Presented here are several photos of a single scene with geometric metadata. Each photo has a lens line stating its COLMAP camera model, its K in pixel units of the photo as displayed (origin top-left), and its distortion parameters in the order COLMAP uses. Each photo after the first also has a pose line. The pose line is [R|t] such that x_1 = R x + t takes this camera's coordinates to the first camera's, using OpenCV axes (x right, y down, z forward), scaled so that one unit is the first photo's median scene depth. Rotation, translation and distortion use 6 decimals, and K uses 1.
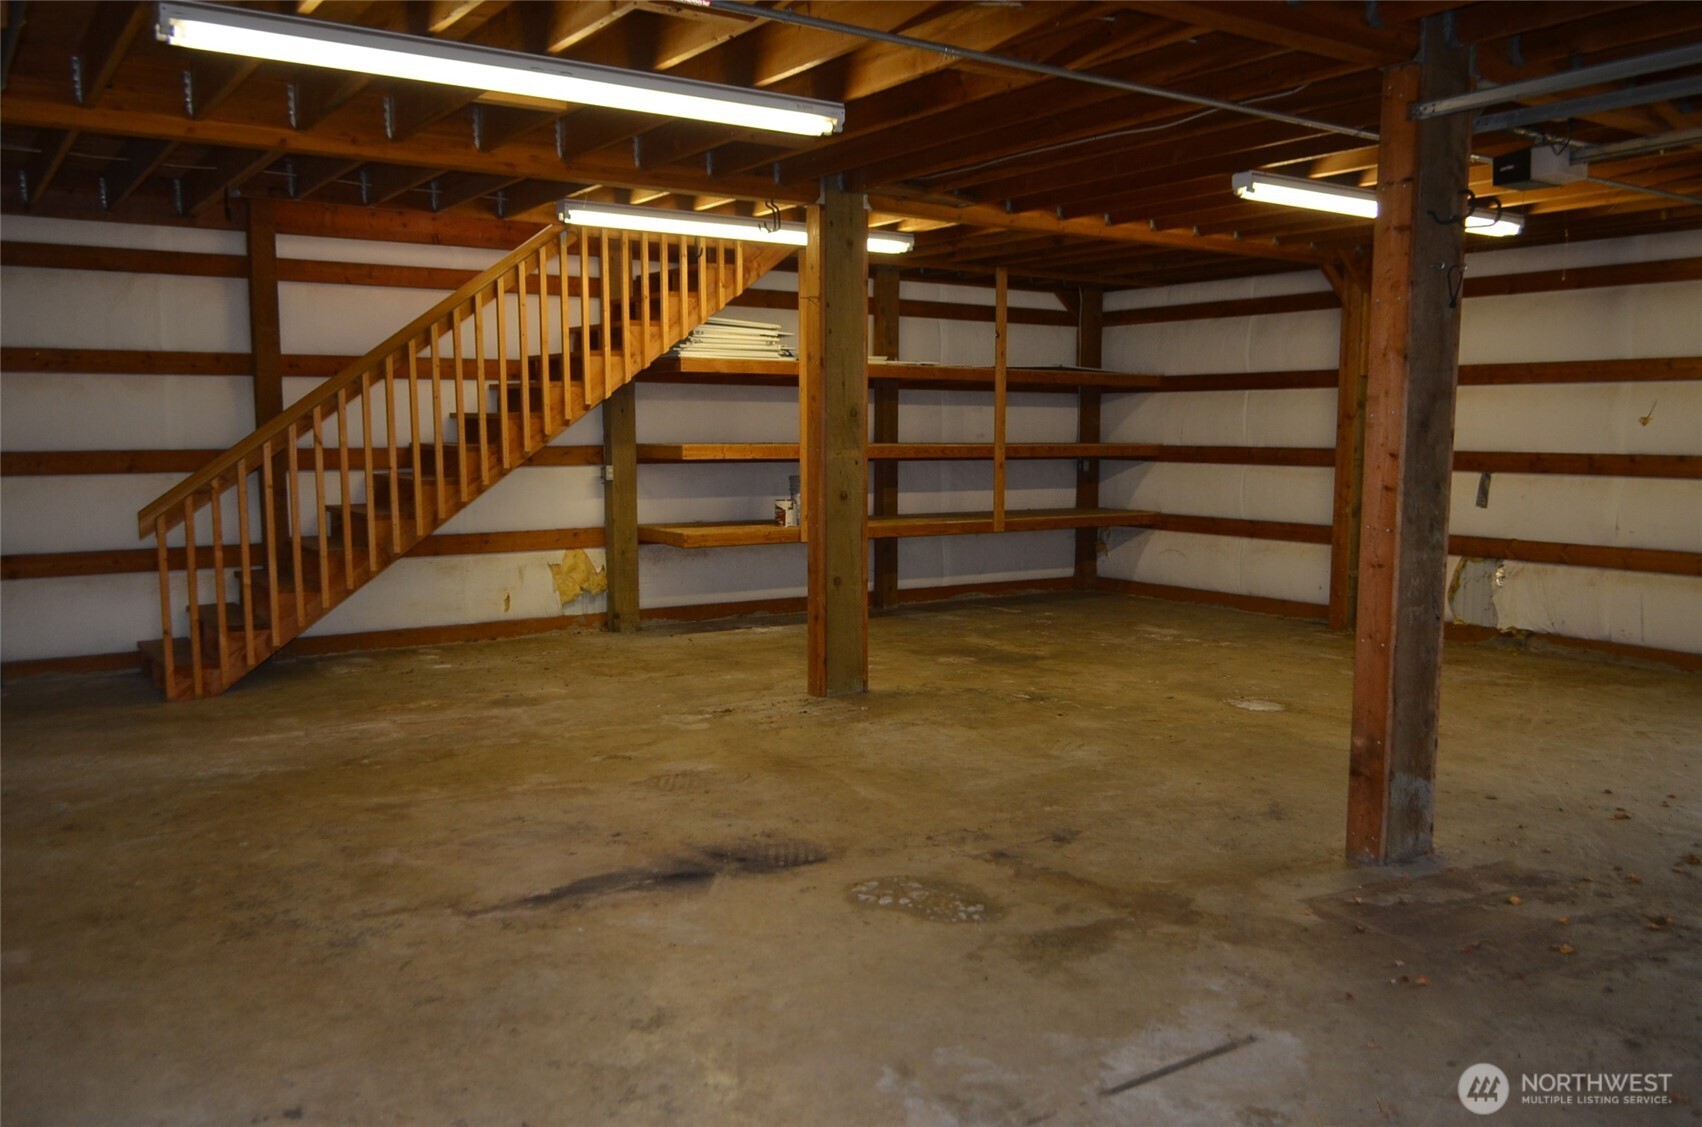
lens RADIAL K [[1354.0, 0, 859.0], [0, 1354.0, 564.9], [0, 0, 1]] dist [-0.003201, -0.006404]
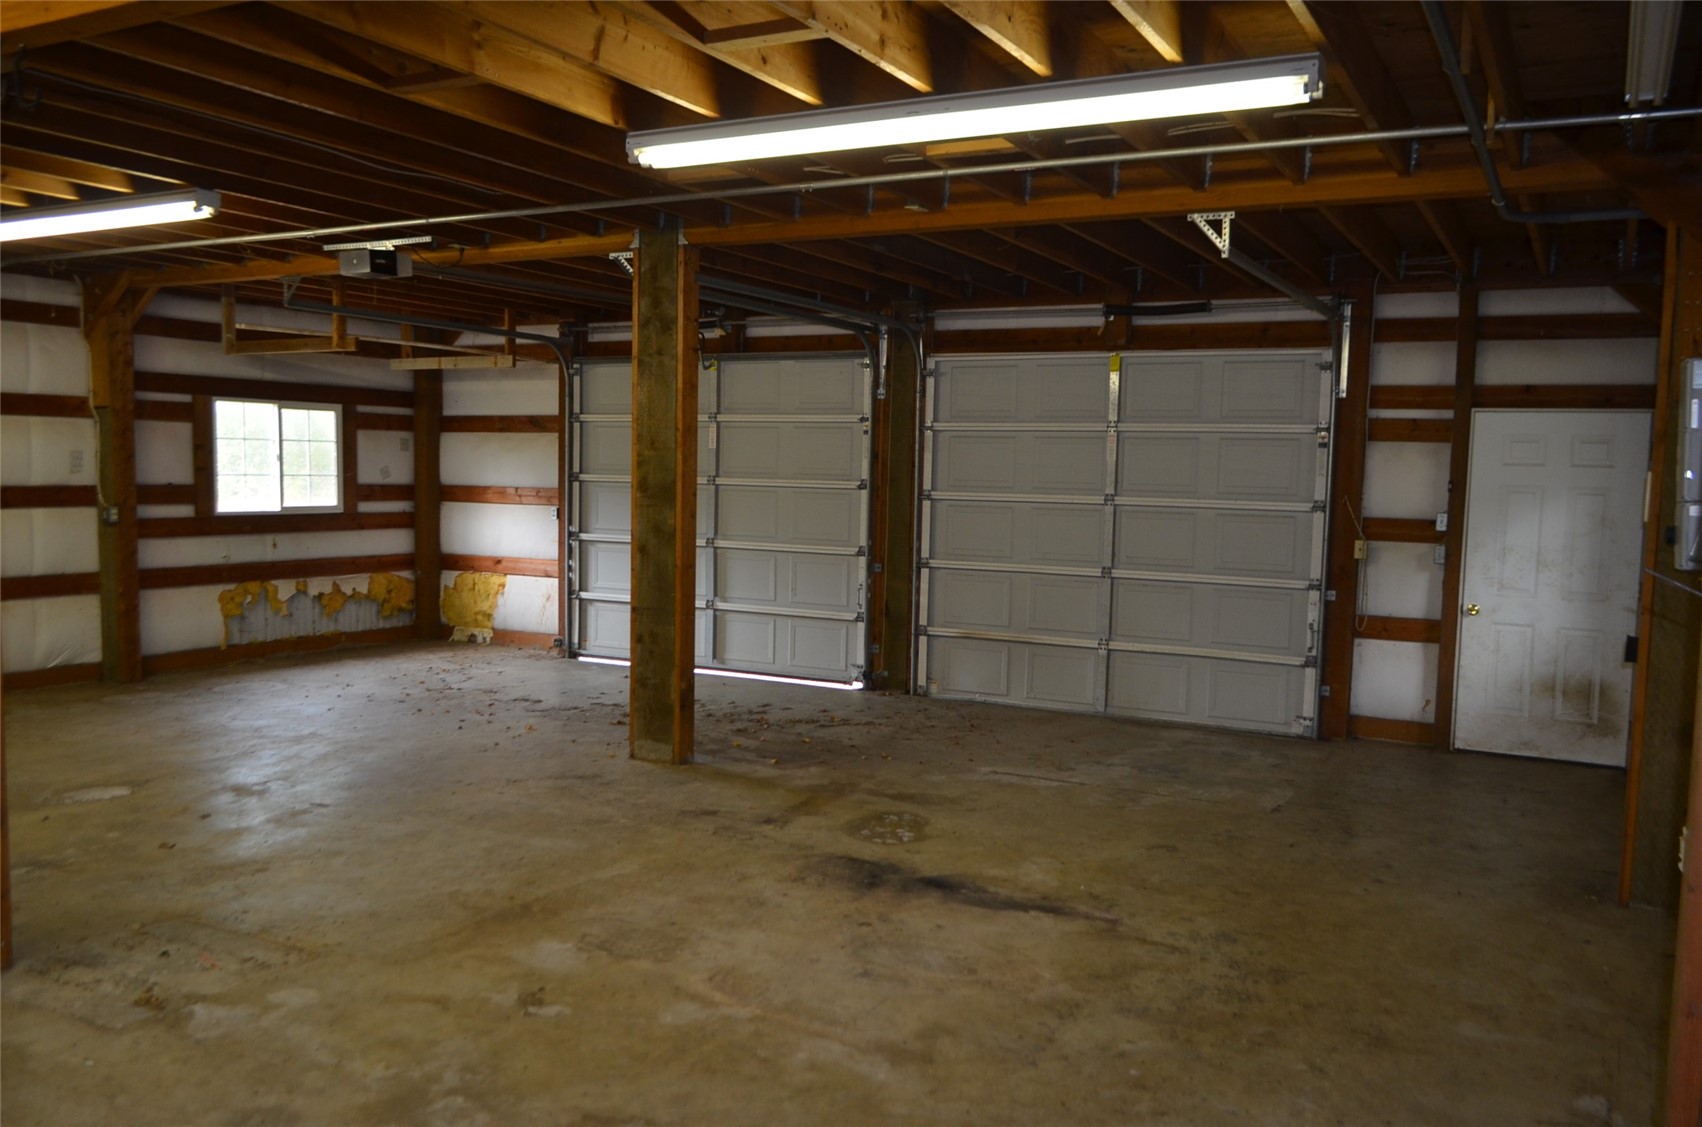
lens RADIAL K [[1354.0, 0, 858.4], [0, 1354.0, 568.7], [0, 0, 1]] dist [-0.003201, -0.006404]
pose [[-0.437231, -0.078107, 0.895951, -0.998894], [0.070383, 0.990194, 0.120670, -0.157071], [-0.896591, 0.115820, -0.427447, 1.381805]]
